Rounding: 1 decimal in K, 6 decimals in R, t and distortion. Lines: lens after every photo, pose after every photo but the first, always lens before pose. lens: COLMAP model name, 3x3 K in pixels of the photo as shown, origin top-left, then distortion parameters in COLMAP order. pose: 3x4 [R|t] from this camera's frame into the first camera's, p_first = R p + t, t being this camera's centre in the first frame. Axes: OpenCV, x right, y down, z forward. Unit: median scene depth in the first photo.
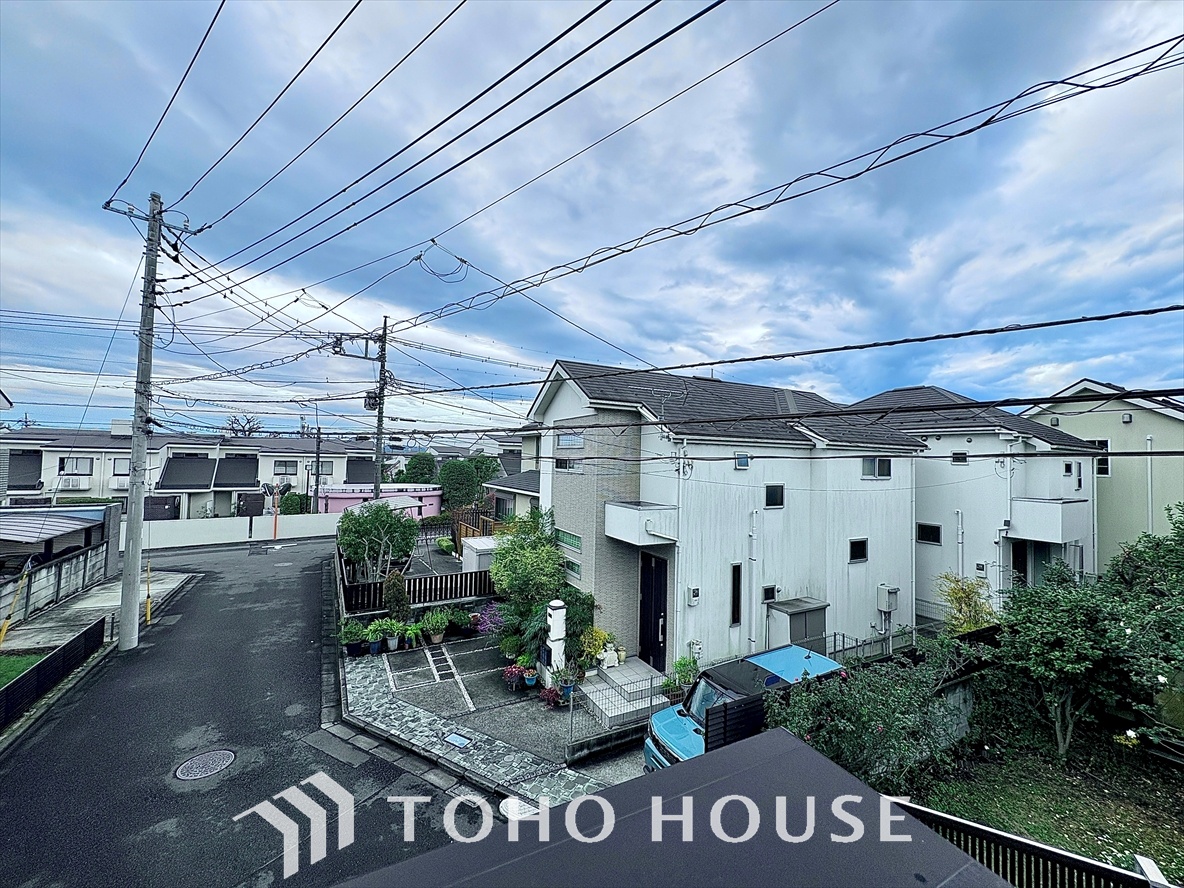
lens RADIAL K [[470.9, 0, 589.0], [0, 470.9, 445.5], [0, 0, 1]] dist [-0.000699, -0.000282]
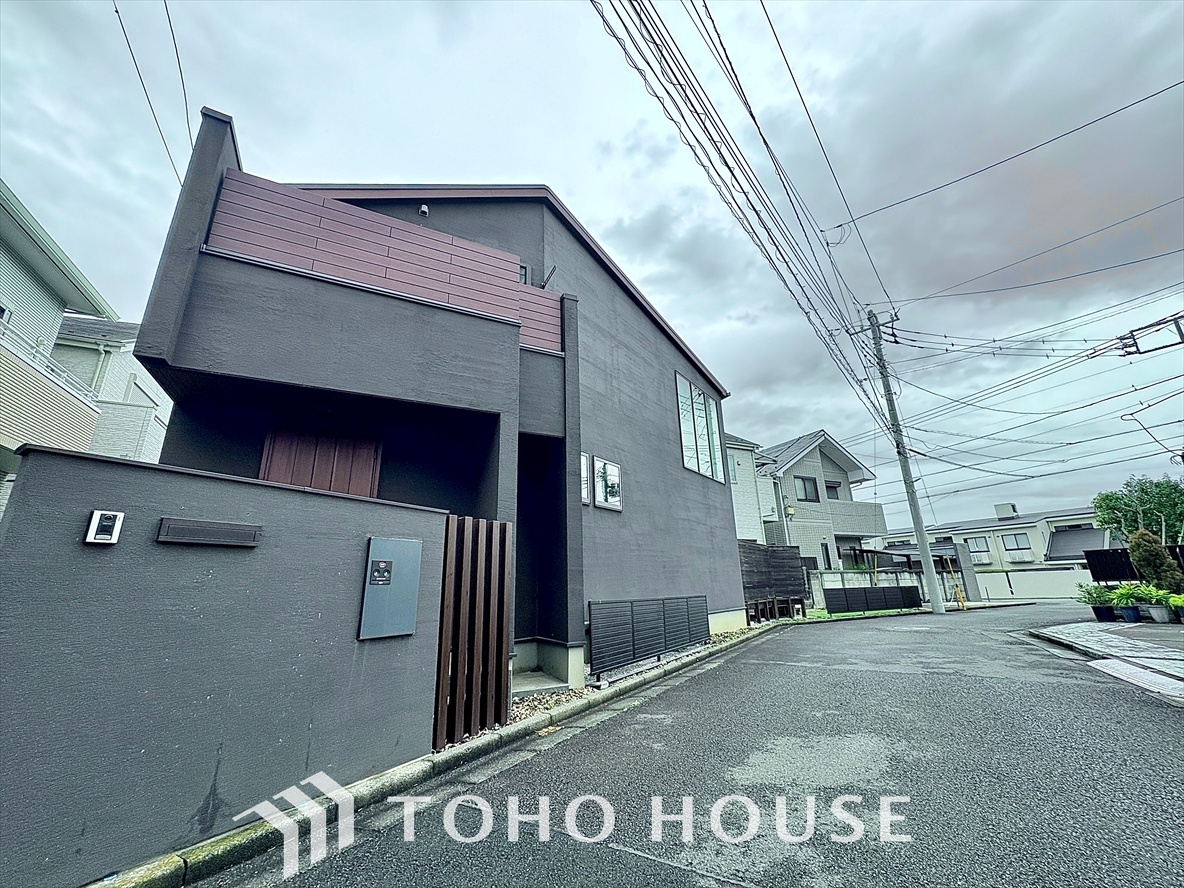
lens RADIAL K [[470.9, 0, 592.8], [0, 470.9, 445.5], [0, 0, 1]] dist [-0.000699, -0.000282]
pose [[-0.015539, -0.313518, -0.949455, 0.171227], [0.057588, 0.947713, -0.313885, 0.127103], [0.998220, -0.059554, 0.003329, 0.015166]]
